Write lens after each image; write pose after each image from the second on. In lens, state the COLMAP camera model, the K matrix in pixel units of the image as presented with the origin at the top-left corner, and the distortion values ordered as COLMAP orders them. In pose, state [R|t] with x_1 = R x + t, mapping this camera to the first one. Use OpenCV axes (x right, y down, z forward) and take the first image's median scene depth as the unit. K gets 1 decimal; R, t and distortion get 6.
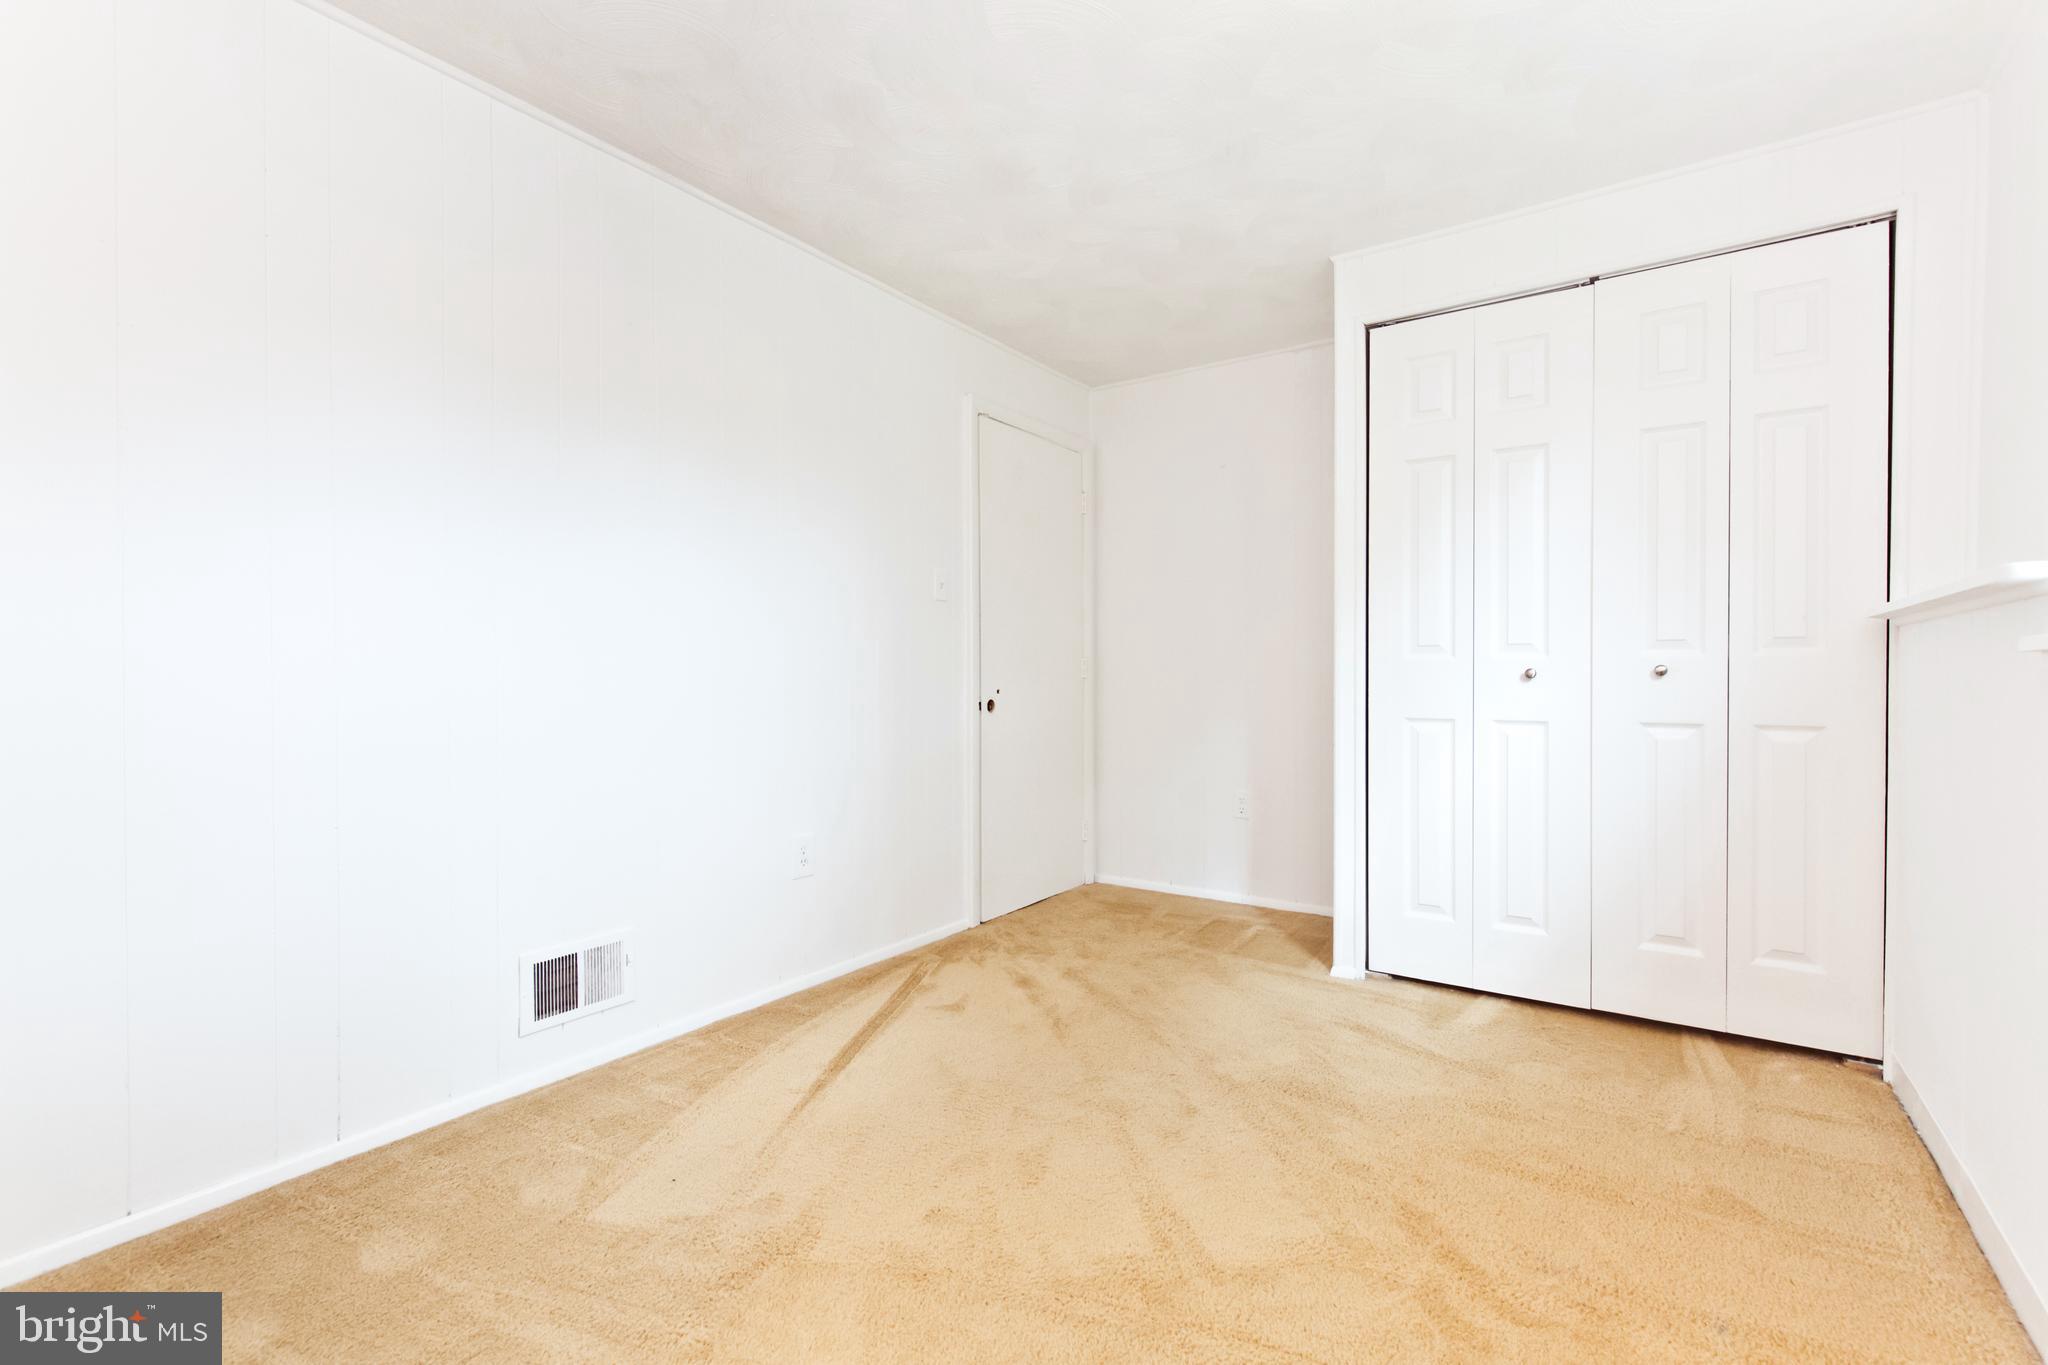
lens RADIAL K [[912.2, 0, 1026.9], [0, 912.2, 680.6], [0, 0, 1]] dist [-0.008211, 0.002147]
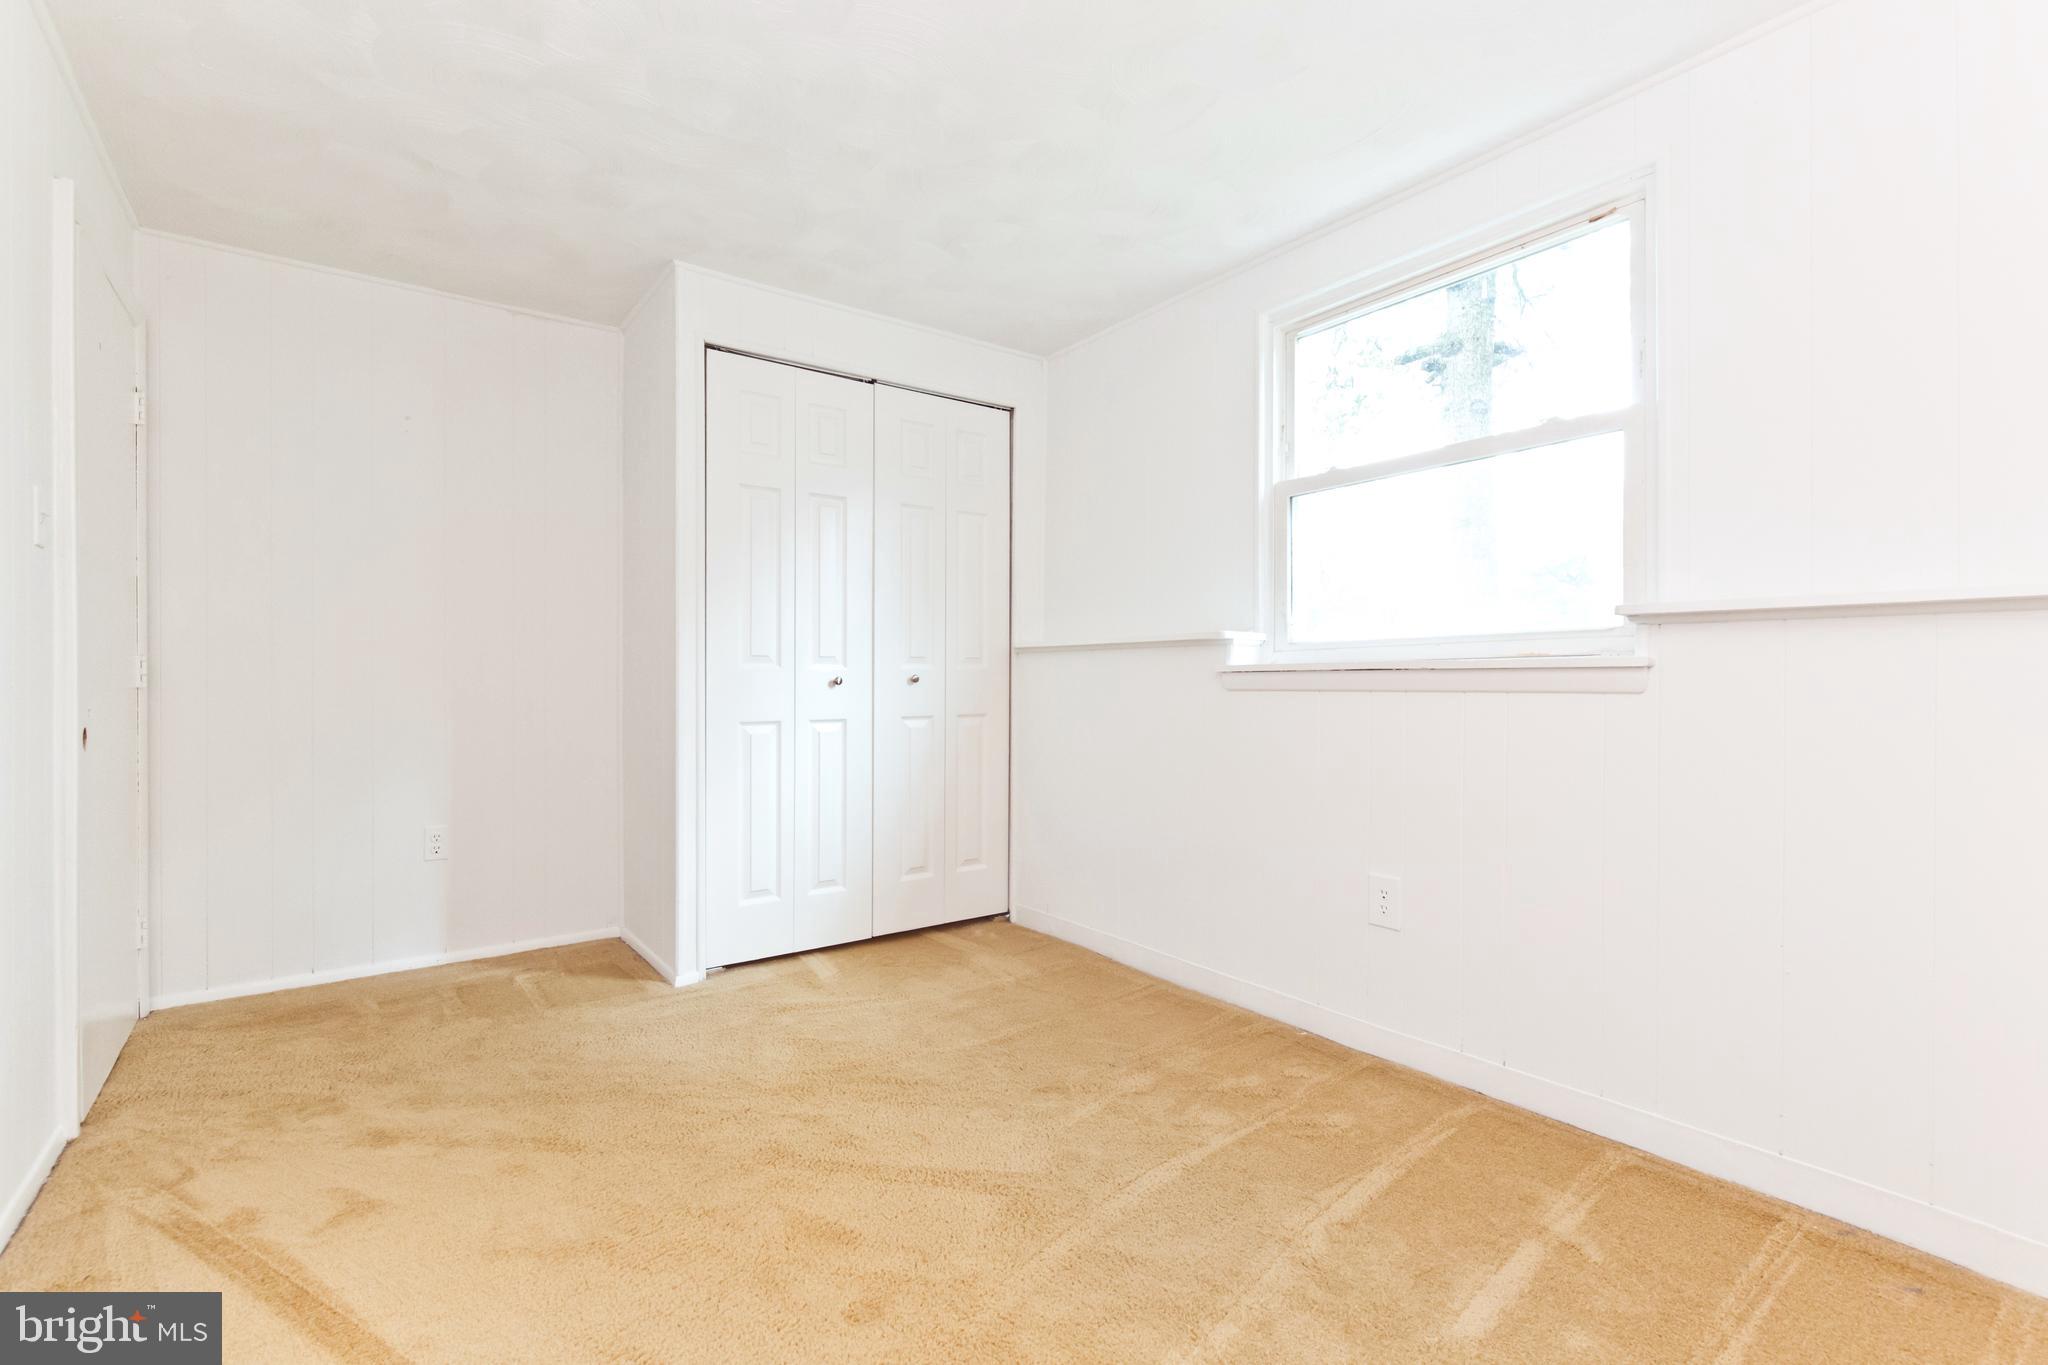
lens RADIAL K [[912.2, 0, 1030.3], [0, 912.2, 683.4], [0, 0, 1]] dist [-0.008211, 0.002147]
pose [[0.308493, -0.002280, 0.951224, -0.533152], [0.006791, 0.999977, 0.000194, -0.002663], [-0.951202, 0.006400, 0.308502, 0.361569]]
